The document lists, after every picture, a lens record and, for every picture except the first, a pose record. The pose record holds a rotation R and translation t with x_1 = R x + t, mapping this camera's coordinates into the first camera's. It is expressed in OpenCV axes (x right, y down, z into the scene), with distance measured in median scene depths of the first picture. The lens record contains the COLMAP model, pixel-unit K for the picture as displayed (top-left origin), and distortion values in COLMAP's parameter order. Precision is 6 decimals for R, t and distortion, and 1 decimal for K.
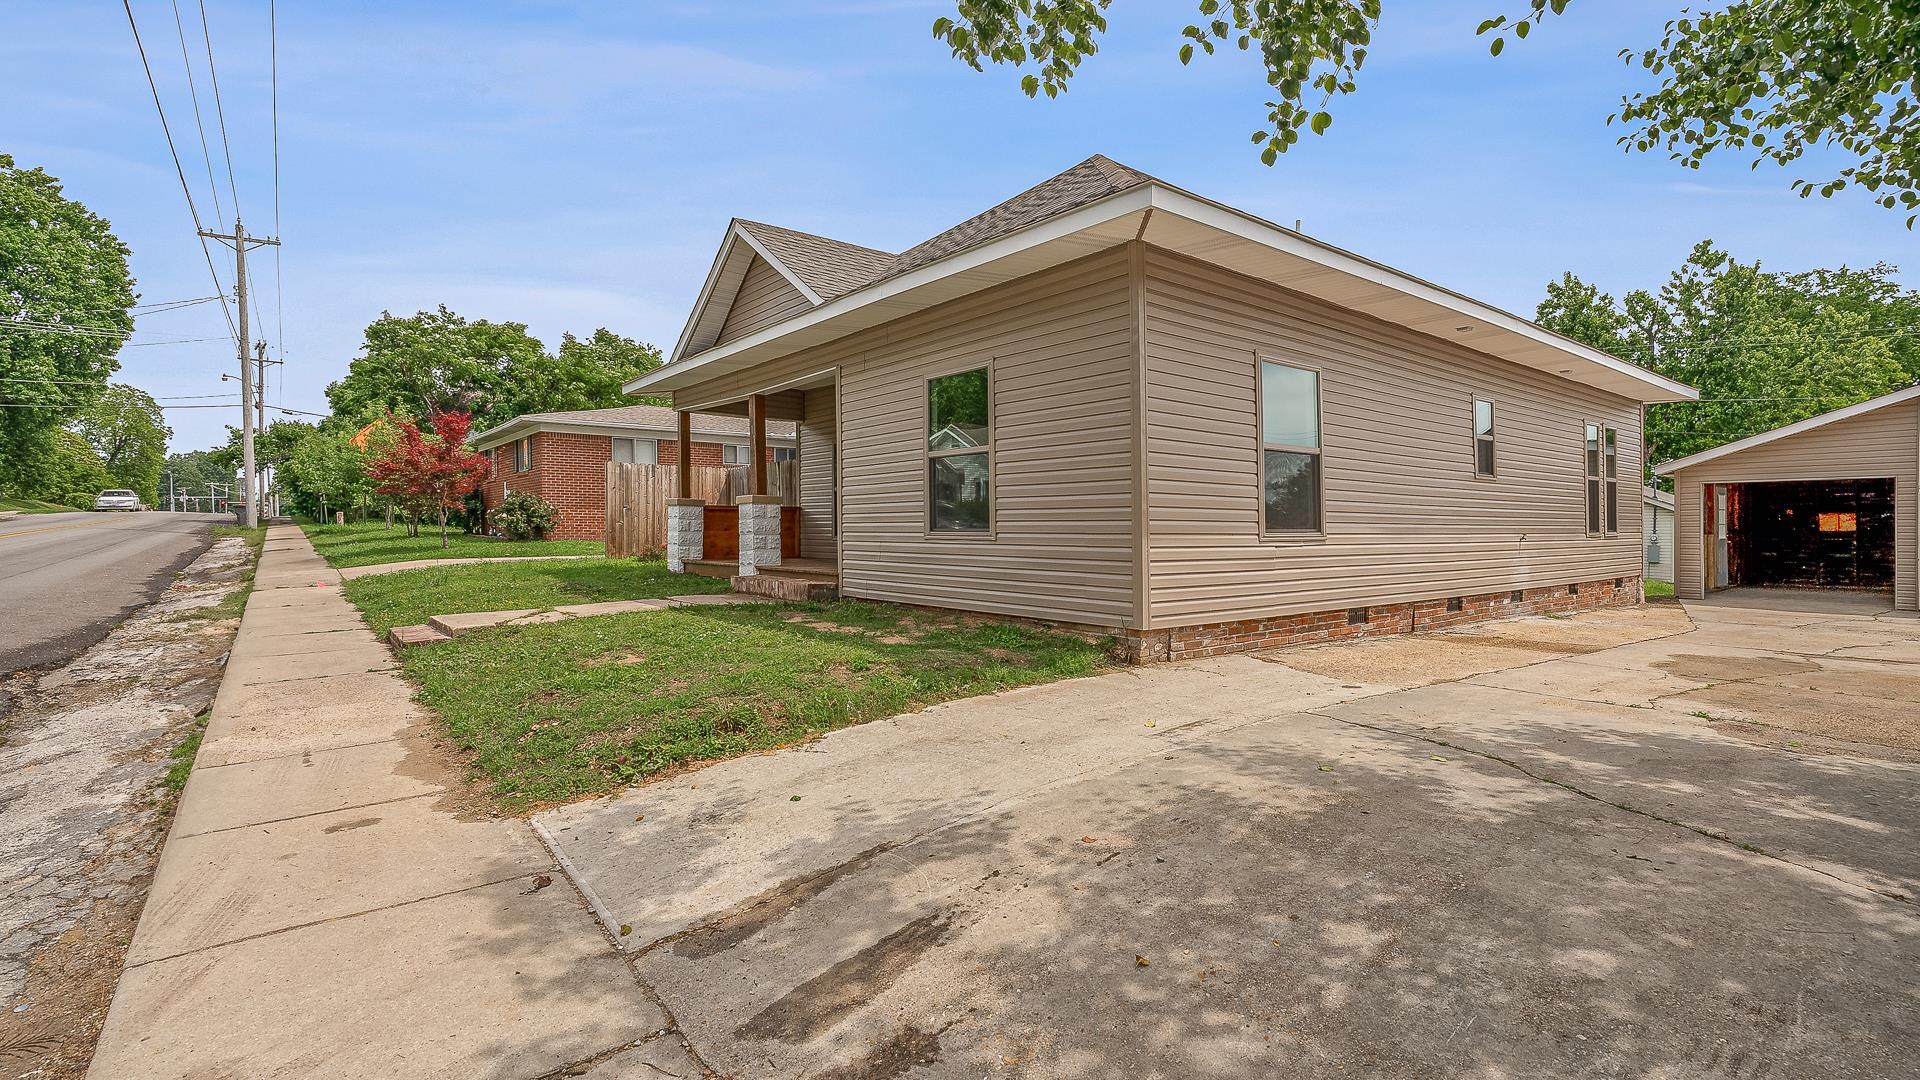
lens RADIAL K [[900.8, 0, 960.0], [0, 900.8, 540.0], [0, 0, 1]] dist [-0.000548, -0.000102]
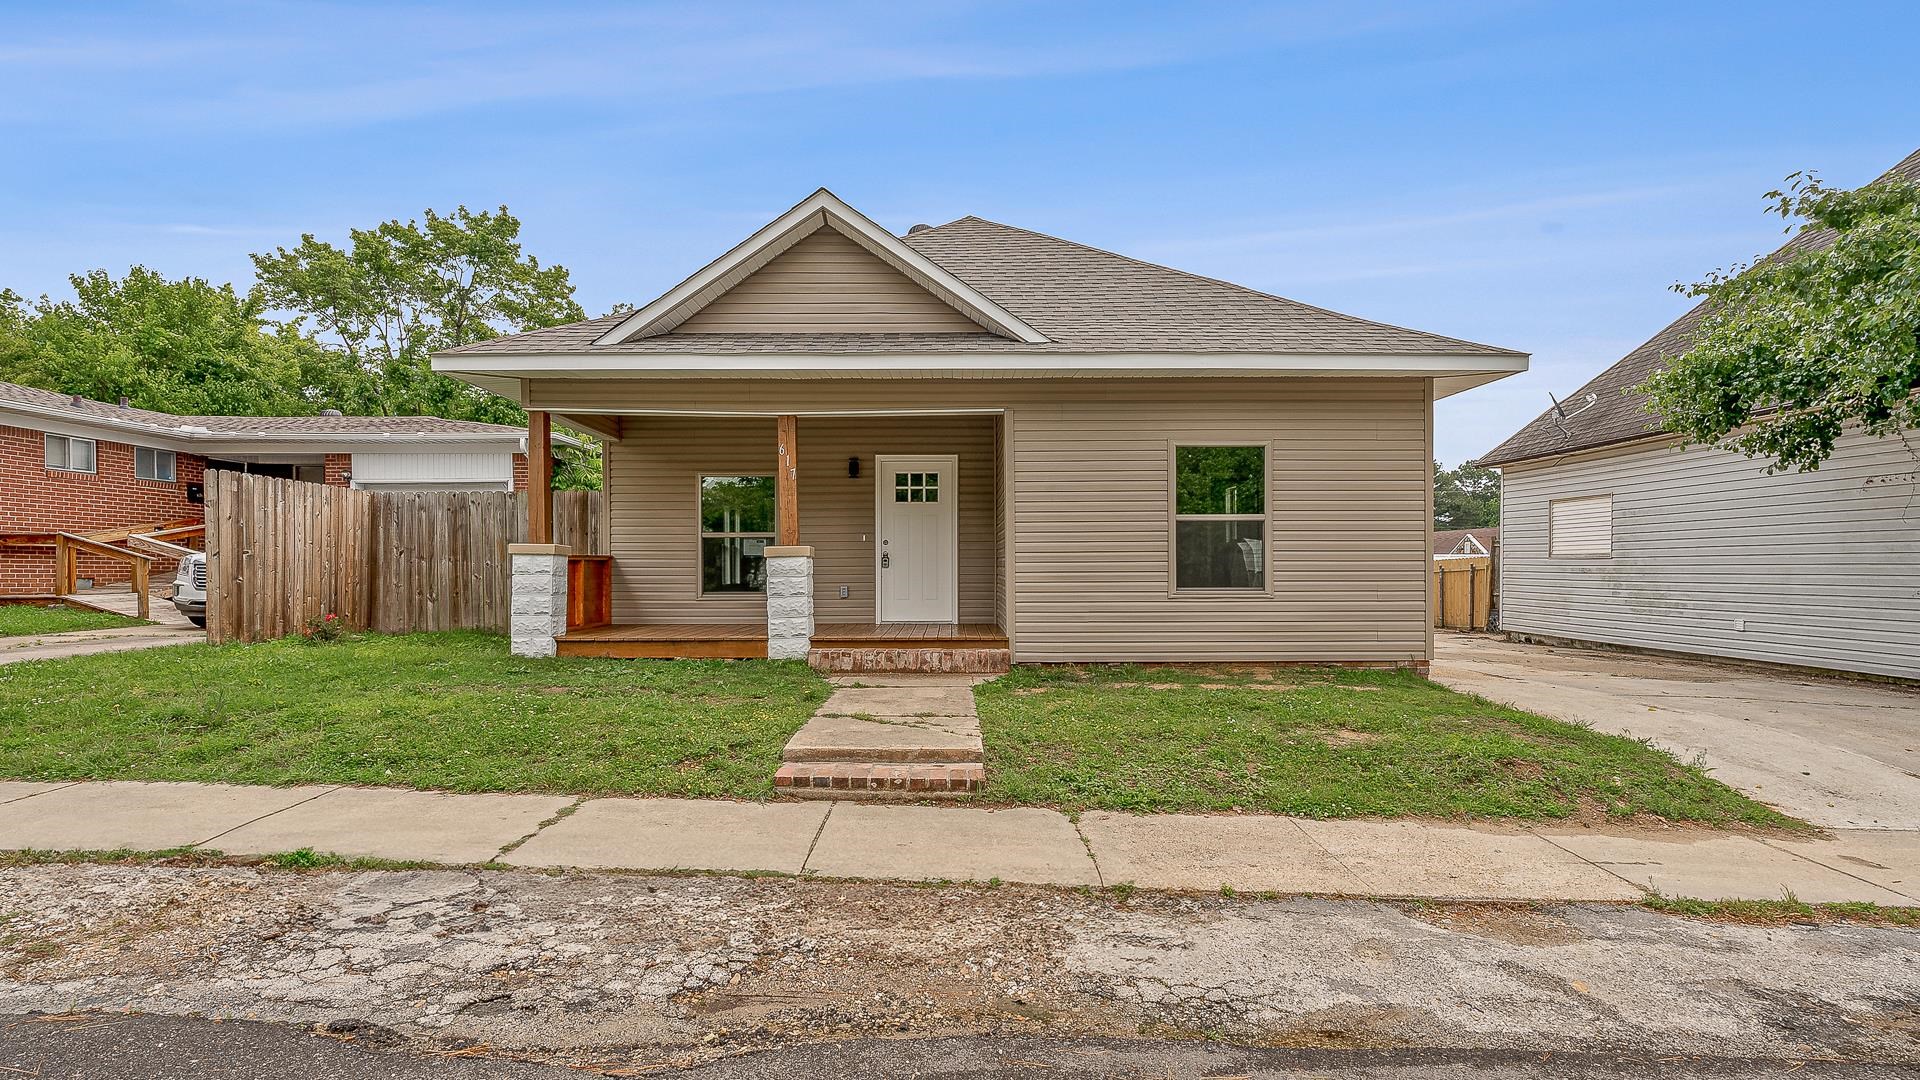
lens RADIAL K [[900.8, 0, 960.0], [0, 900.8, 540.0], [0, 0, 1]] dist [-0.000548, -0.000102]
pose [[0.596582, 0.018861, 0.802330, -1.020020], [0.012256, 0.999393, -0.032607, -0.038116], [-0.802458, 0.029286, 0.595989, 0.582046]]
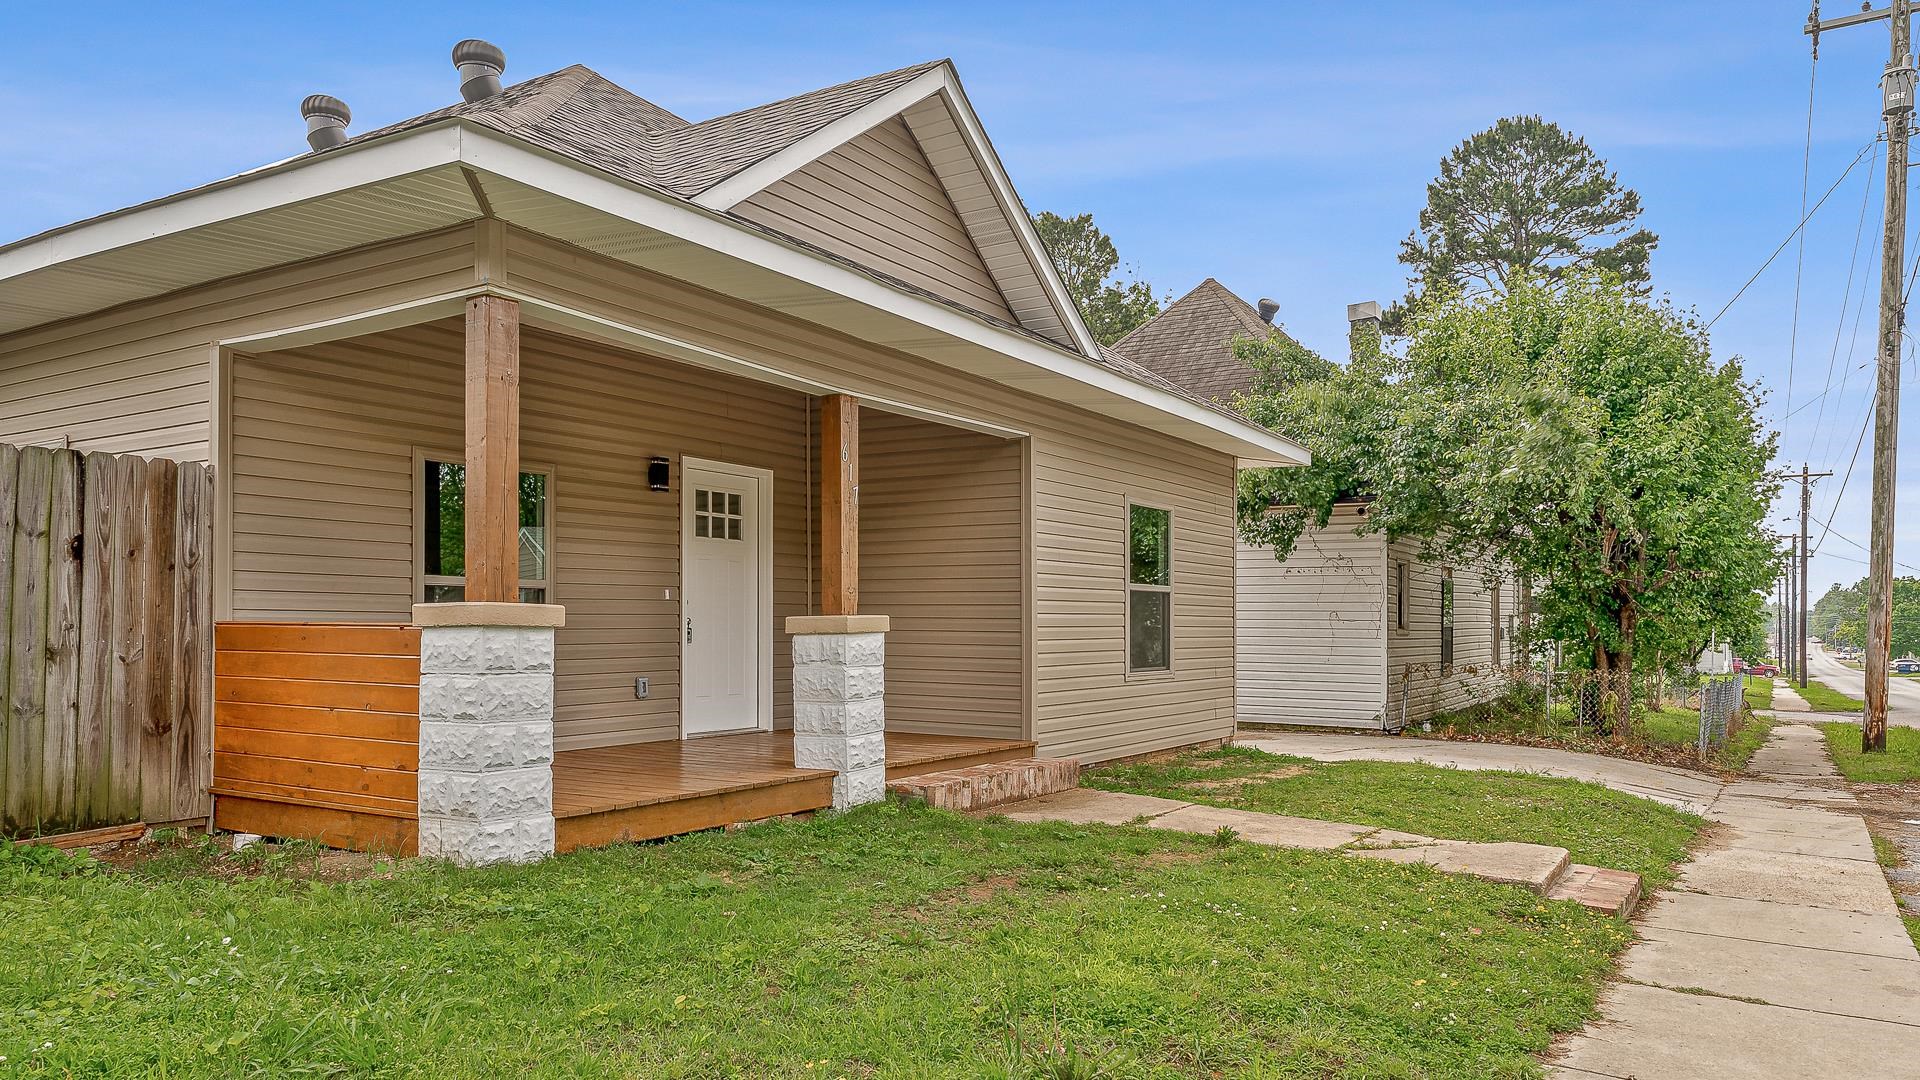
lens RADIAL K [[1275.9, 0, 960.0], [0, 1275.9, 540.0], [0, 0, 1]] dist [0.001373, 0.000834]
pose [[-0.348632, 0.057975, 0.935465, -1.156316], [0.003052, 0.998150, -0.060723, -0.064495], [-0.937255, -0.018315, -0.348164, 1.593716]]
